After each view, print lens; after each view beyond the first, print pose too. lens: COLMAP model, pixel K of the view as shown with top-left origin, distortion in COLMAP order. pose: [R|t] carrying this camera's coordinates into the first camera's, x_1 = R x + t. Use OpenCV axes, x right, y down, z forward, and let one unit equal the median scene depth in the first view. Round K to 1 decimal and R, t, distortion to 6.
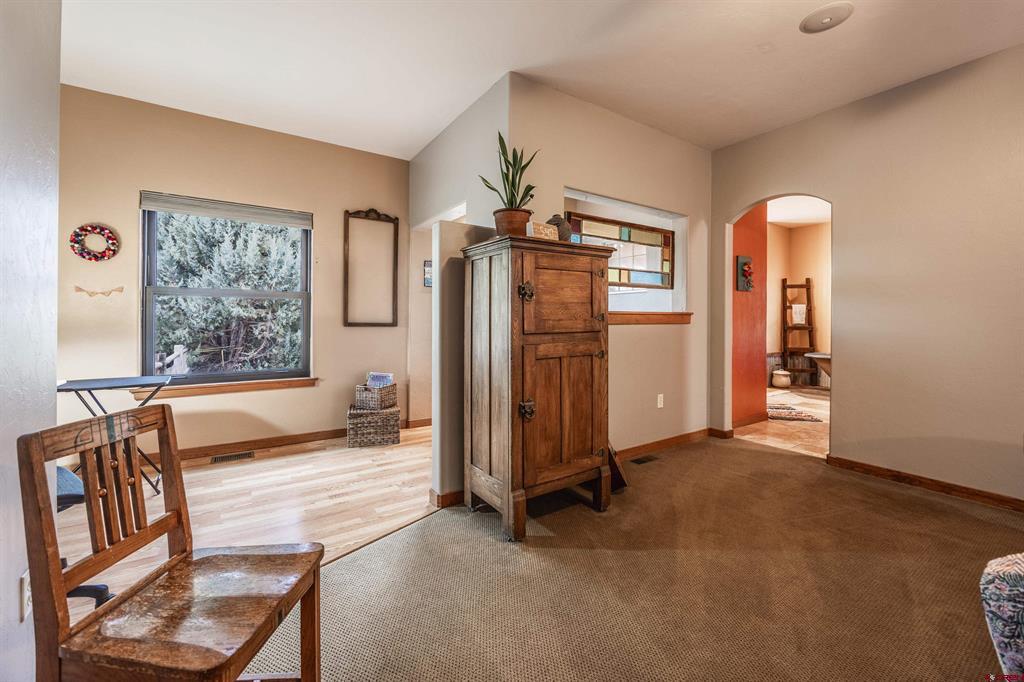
lens RADIAL K [[390.4, 0, 487.2], [0, 390.4, 322.1], [0, 0, 1]] dist [-0.002764, -0.000292]
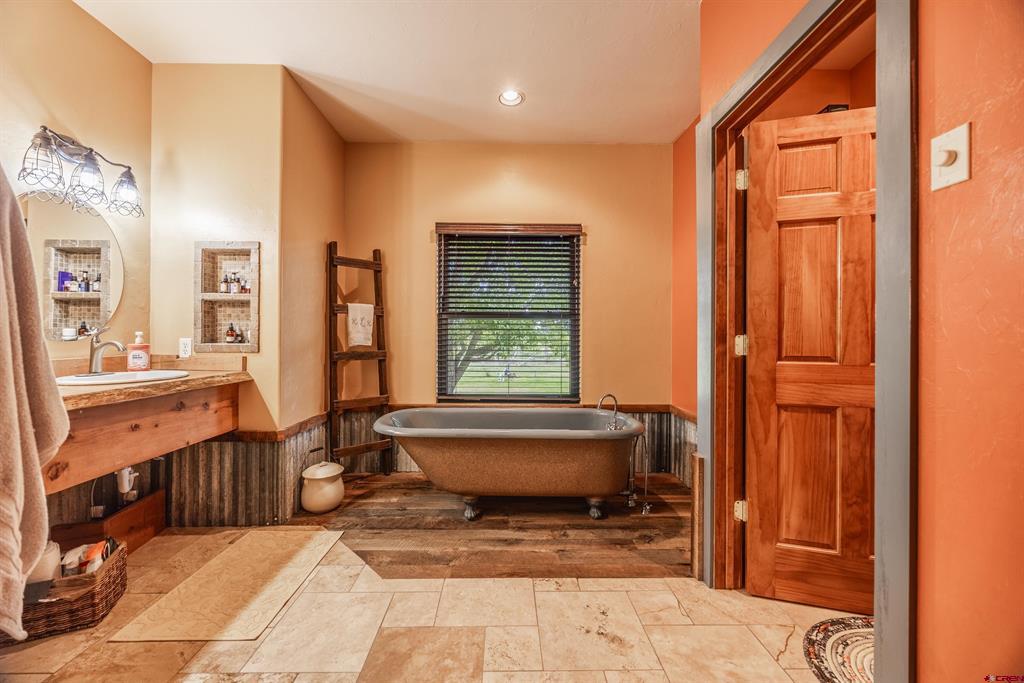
lens RADIAL K [[390.4, 0, 513.6], [0, 390.4, 336.4], [0, 0, 1]] dist [-0.002764, -0.000292]
pose [[0.512195, -0.002826, 0.858865, 1.112946], [0.004284, 0.999991, 0.000736, -0.014603], [-0.858859, 0.003302, 0.512202, 1.365061]]
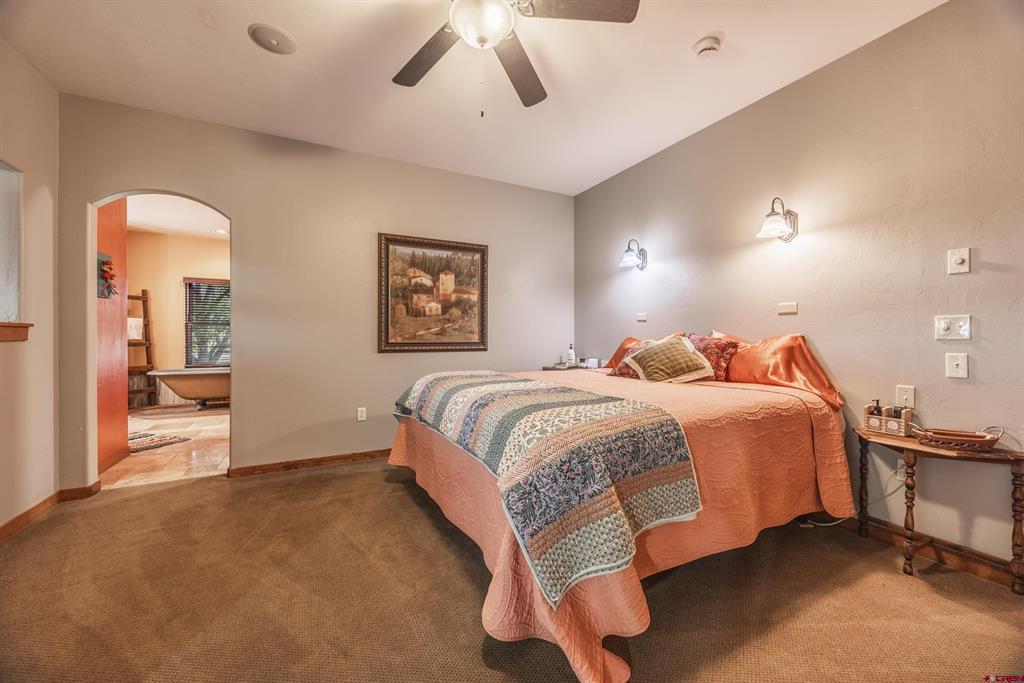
lens RADIAL K [[390.4, 0, 511.2], [0, 390.4, 339.2], [0, 0, 1]] dist [-0.002764, -0.000292]
pose [[0.078611, -0.011227, 0.996842, -0.054138], [0.007335, 0.999916, 0.010683, 0.000406], [-0.996878, 0.006472, 0.078687, 0.148858]]
